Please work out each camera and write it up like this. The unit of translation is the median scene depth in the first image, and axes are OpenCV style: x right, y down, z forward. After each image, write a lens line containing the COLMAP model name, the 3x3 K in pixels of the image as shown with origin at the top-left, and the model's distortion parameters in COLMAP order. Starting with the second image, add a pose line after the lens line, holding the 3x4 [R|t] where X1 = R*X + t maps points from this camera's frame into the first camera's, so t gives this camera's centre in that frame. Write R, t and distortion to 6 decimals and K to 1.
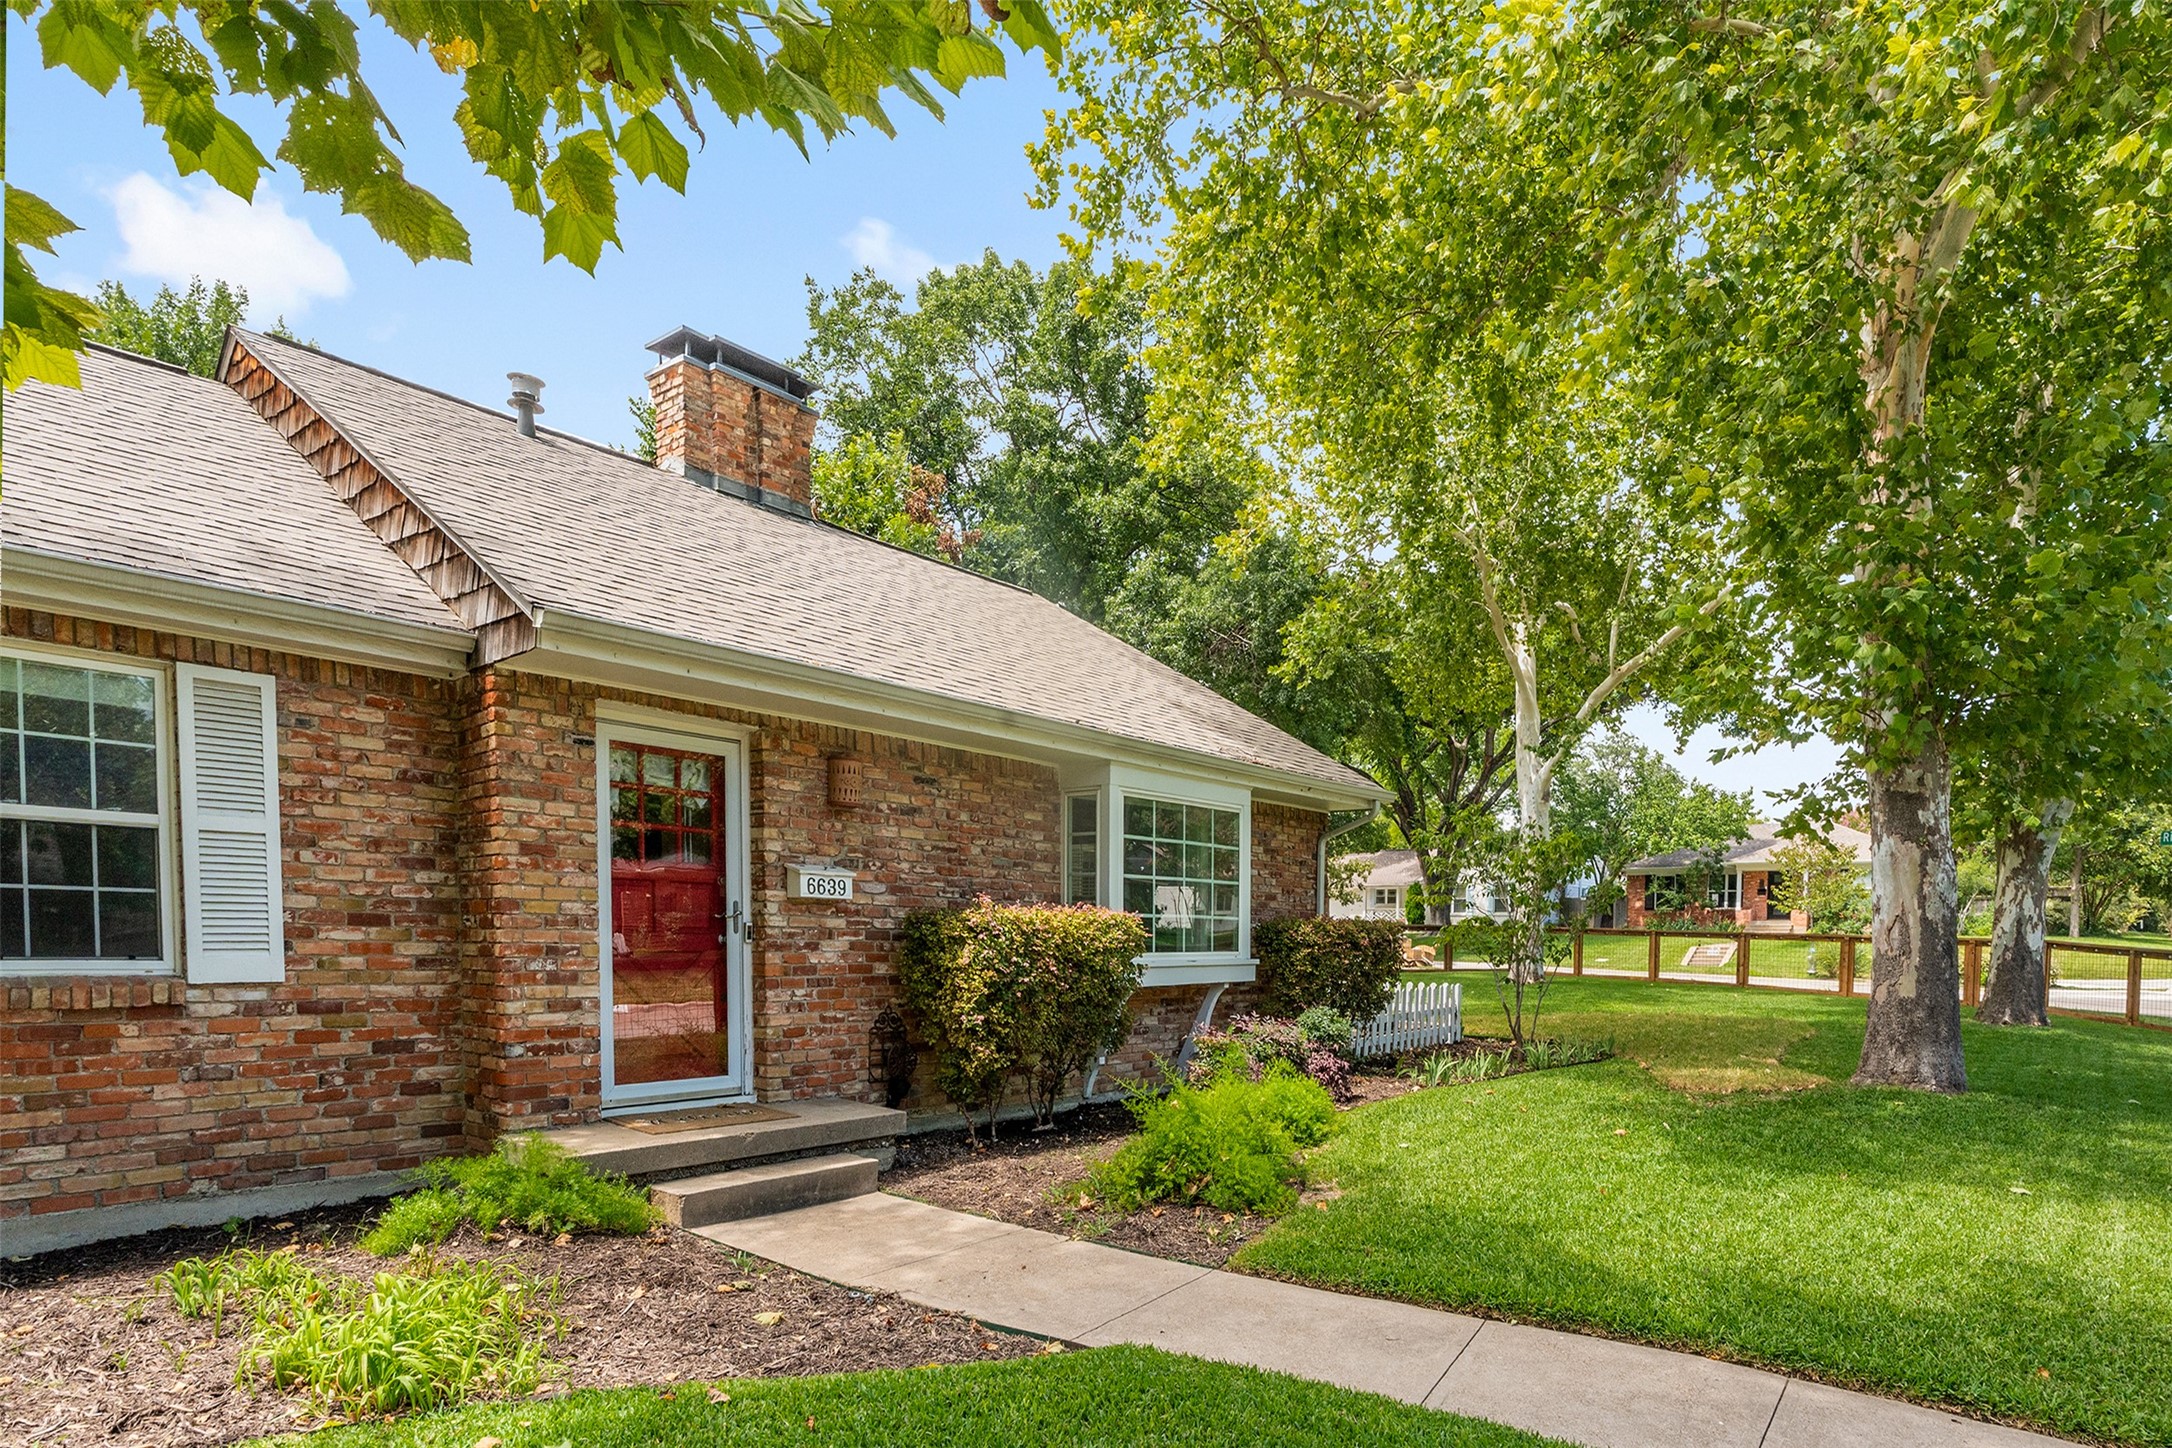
lens RADIAL K [[1237.5, 0, 1086.0], [0, 1237.5, 724.0], [0, 0, 1]] dist [-0.014702, -0.000592]
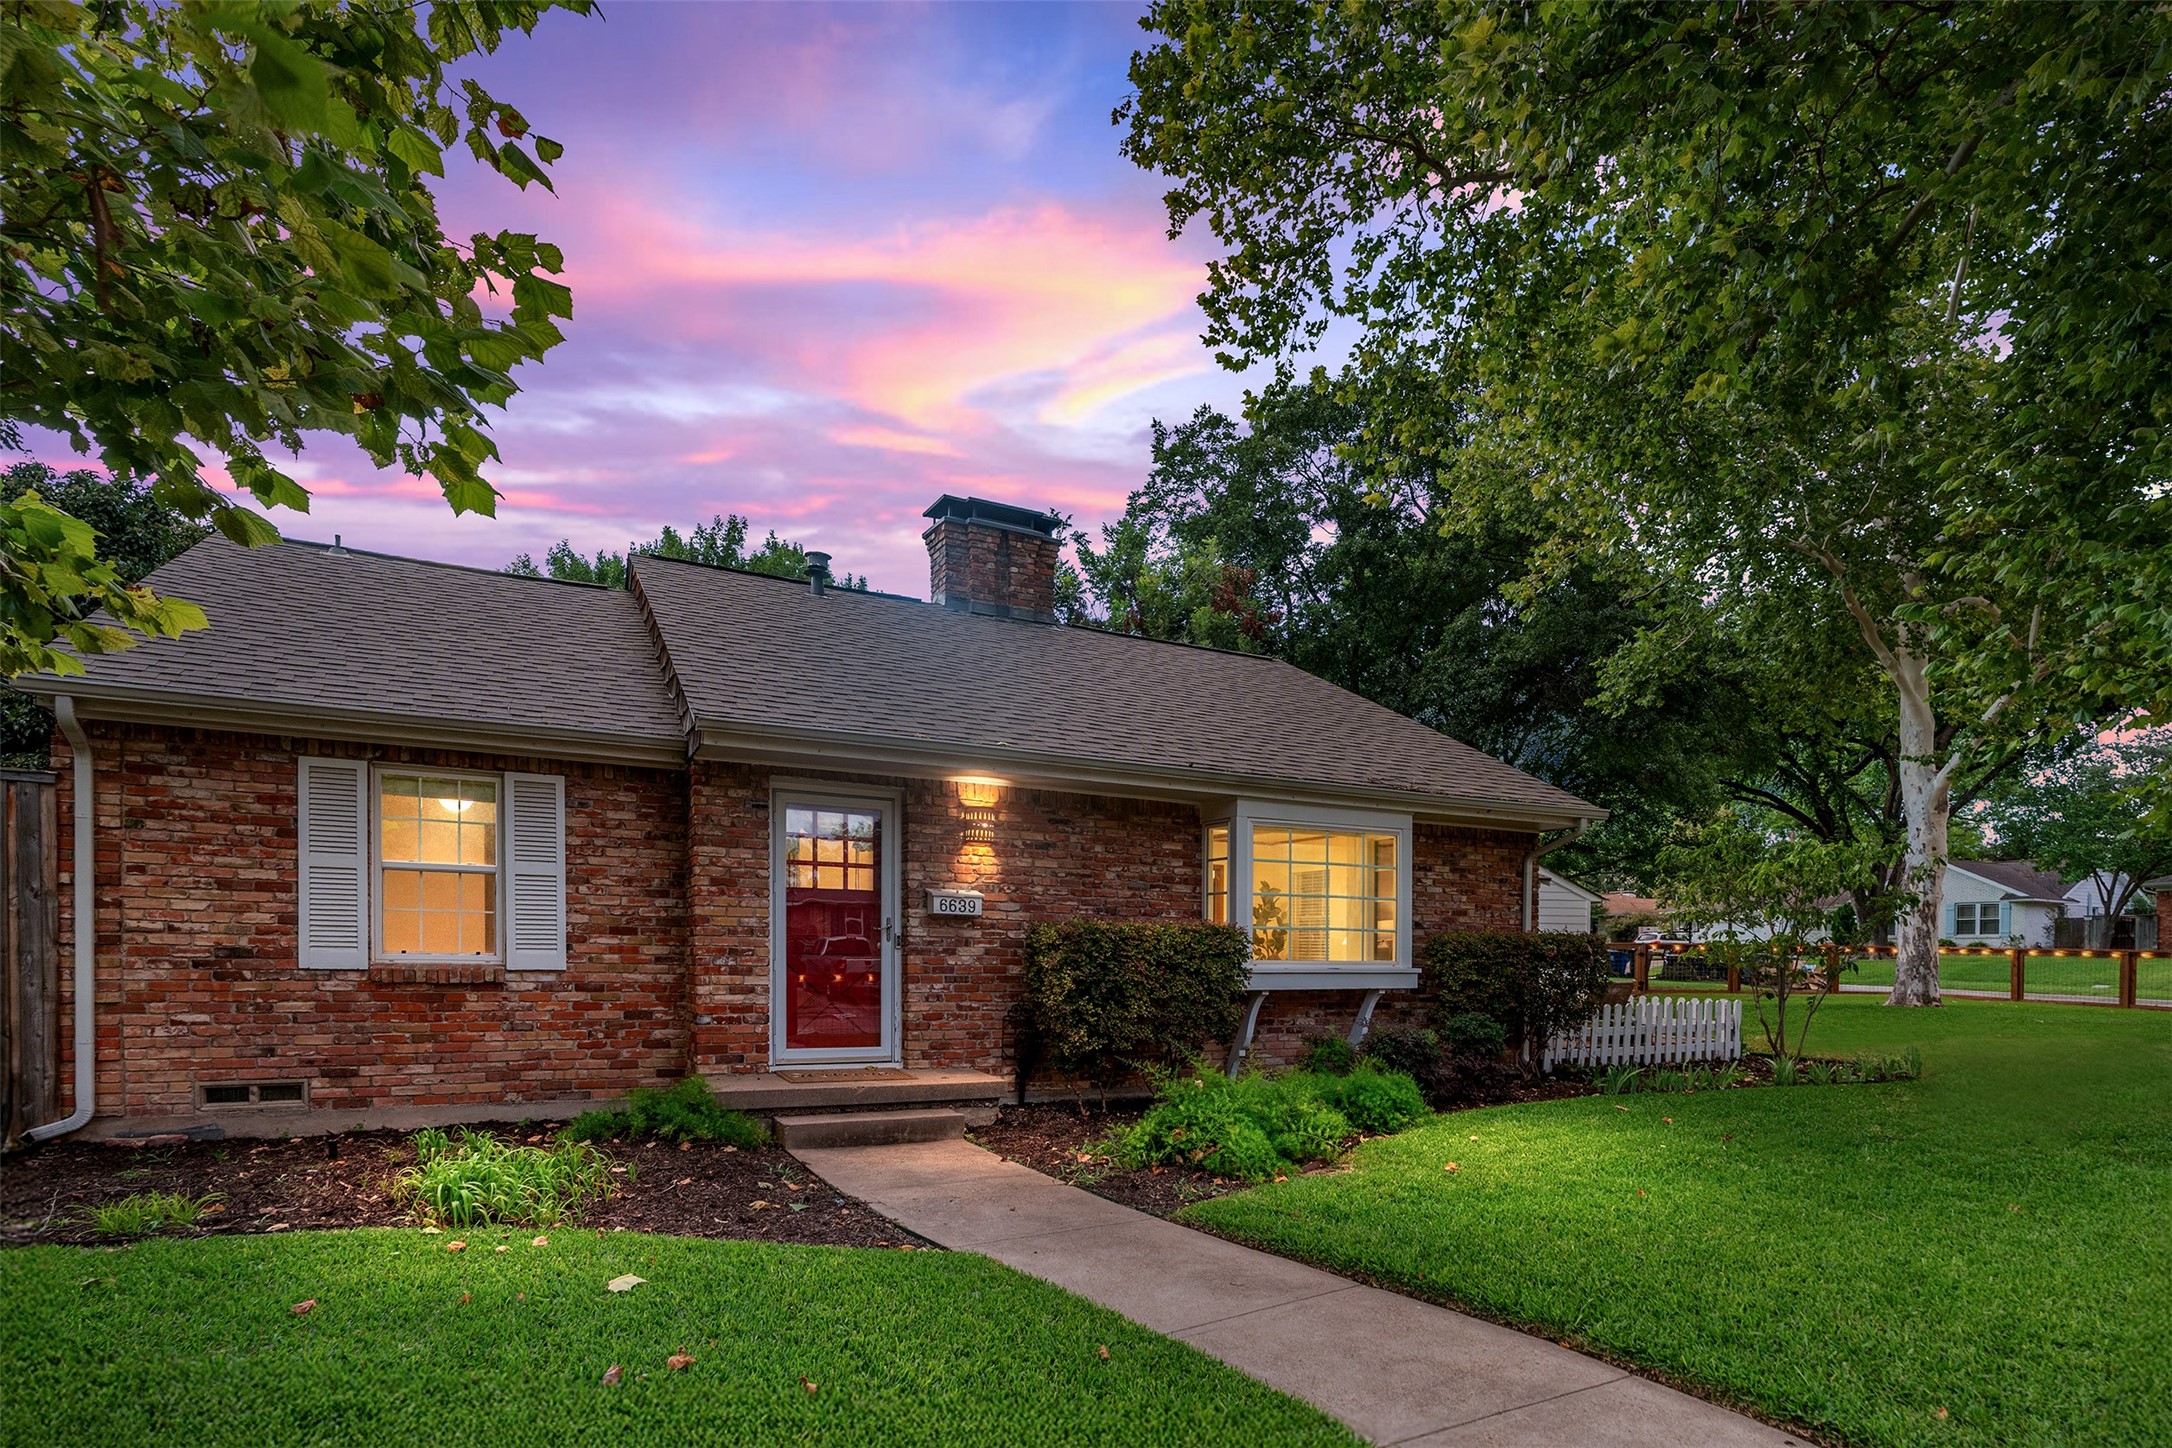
lens RADIAL K [[1055.5, 0, 1086.2], [0, 1055.5, 737.3], [0, 0, 1]] dist [-0.016294, -0.000033]
pose [[0.909785, -0.088173, -0.405606, 0.463327], [0.070147, 0.995783, -0.059129, 0.035568], [0.409109, 0.025343, 0.912134, 0.036935]]
